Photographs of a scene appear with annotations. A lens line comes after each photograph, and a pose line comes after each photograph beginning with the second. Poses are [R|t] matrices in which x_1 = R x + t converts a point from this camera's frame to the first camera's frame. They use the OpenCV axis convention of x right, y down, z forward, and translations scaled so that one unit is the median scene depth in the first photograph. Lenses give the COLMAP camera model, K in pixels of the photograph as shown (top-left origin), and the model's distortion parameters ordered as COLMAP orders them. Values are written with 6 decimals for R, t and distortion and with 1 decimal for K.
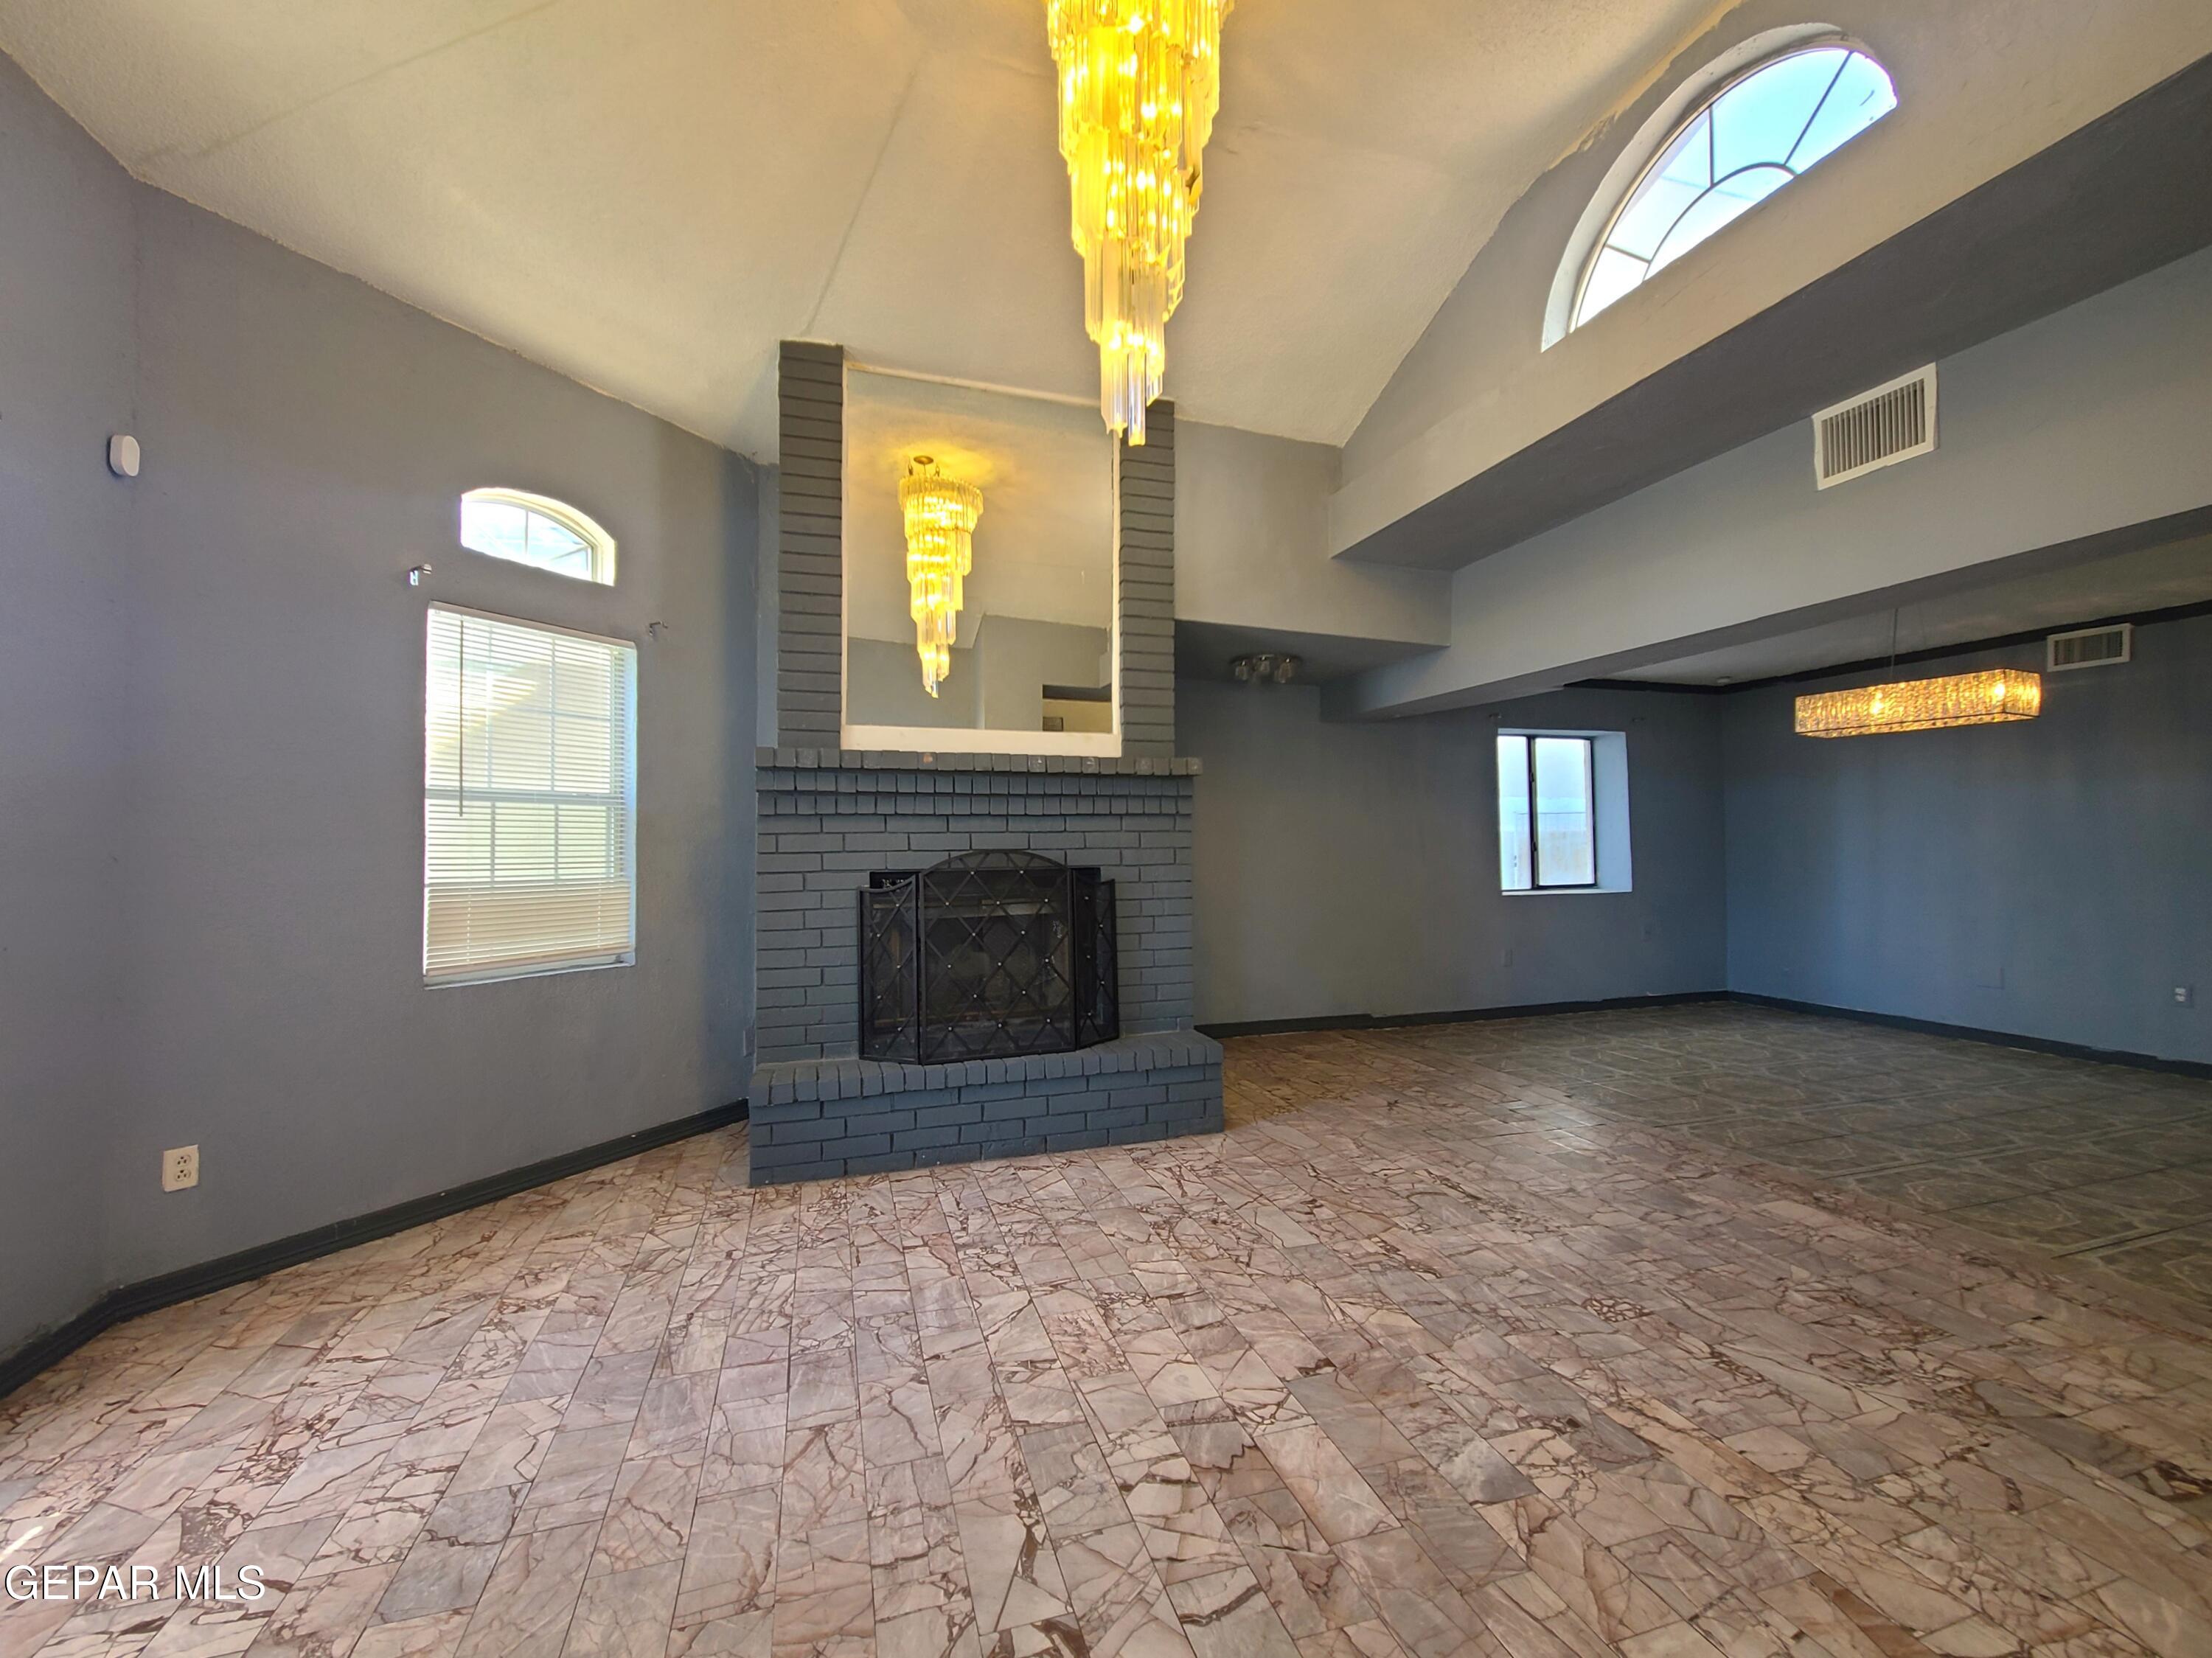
lens RADIAL K [[948.0, 0, 1076.5], [0, 948.0, 826.6], [0, 0, 1]] dist [0.004281, -0.003473]
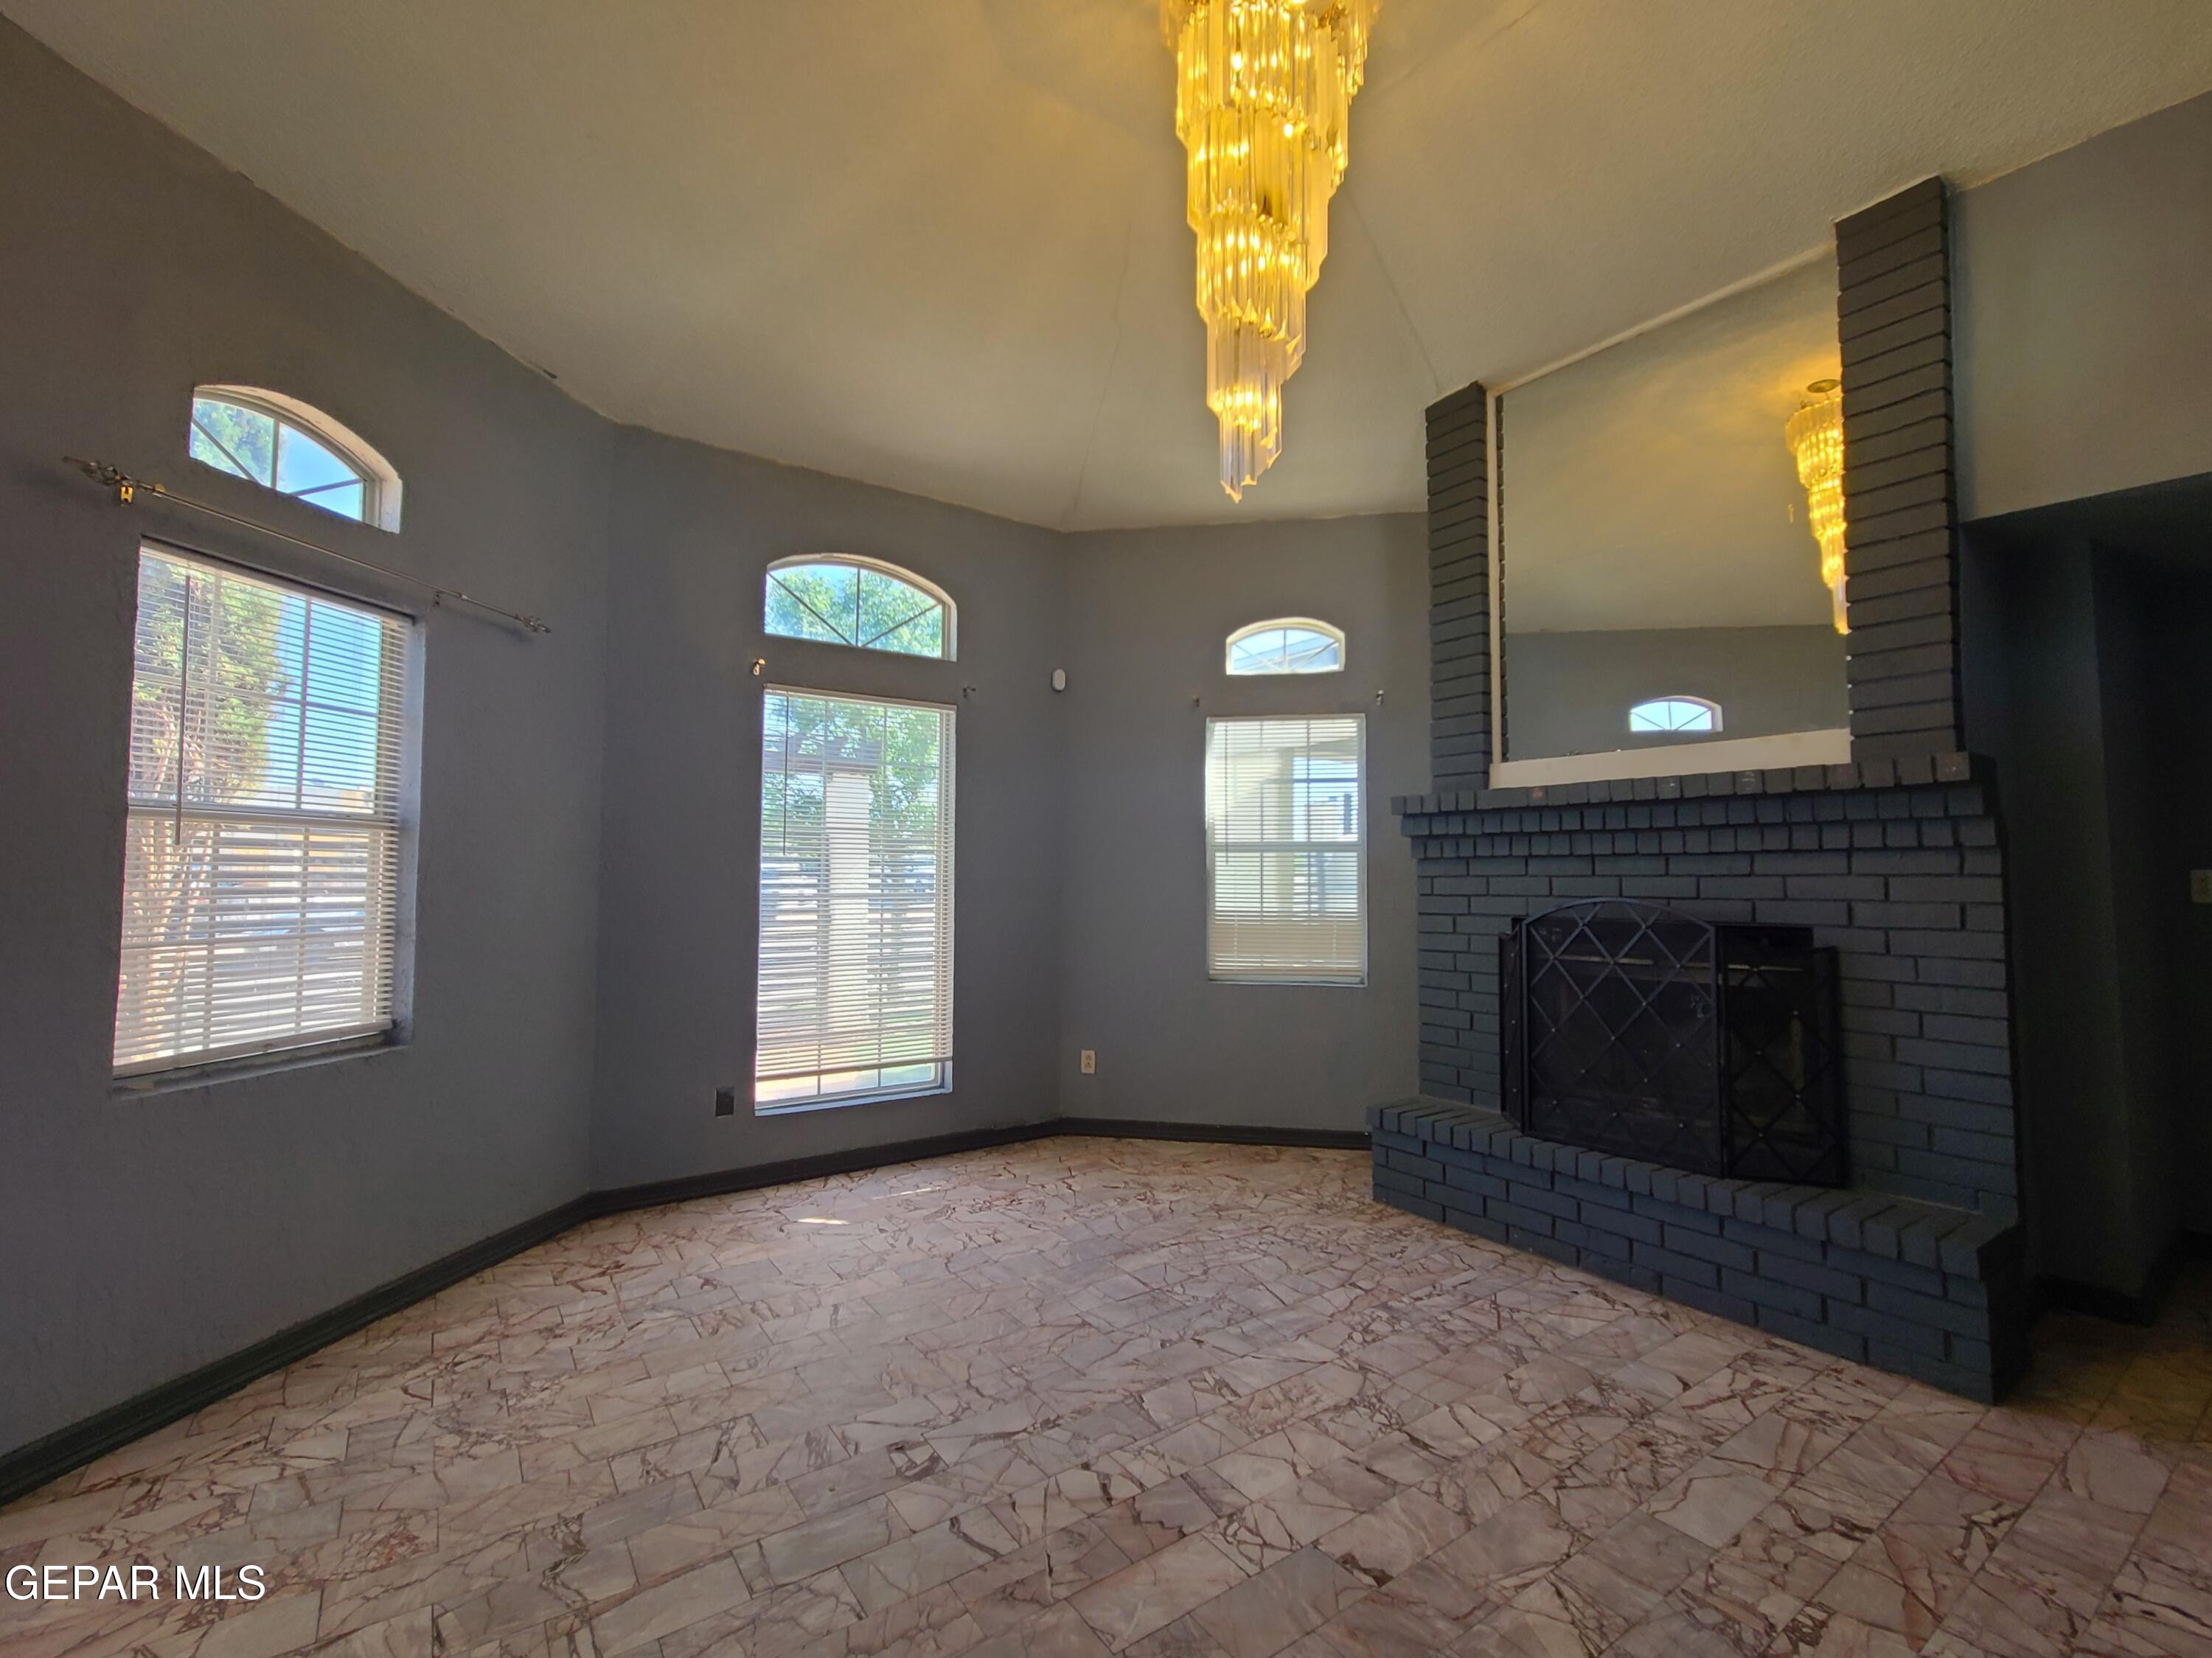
lens RADIAL K [[948.0, 0, 1076.5], [0, 948.0, 826.6], [0, 0, 1]] dist [0.004281, -0.003473]
pose [[0.295154, -0.042409, -0.954508, 0.676425], [0.016182, 0.999093, -0.039386, -0.014760], [0.955313, -0.003821, 0.295572, 0.379308]]
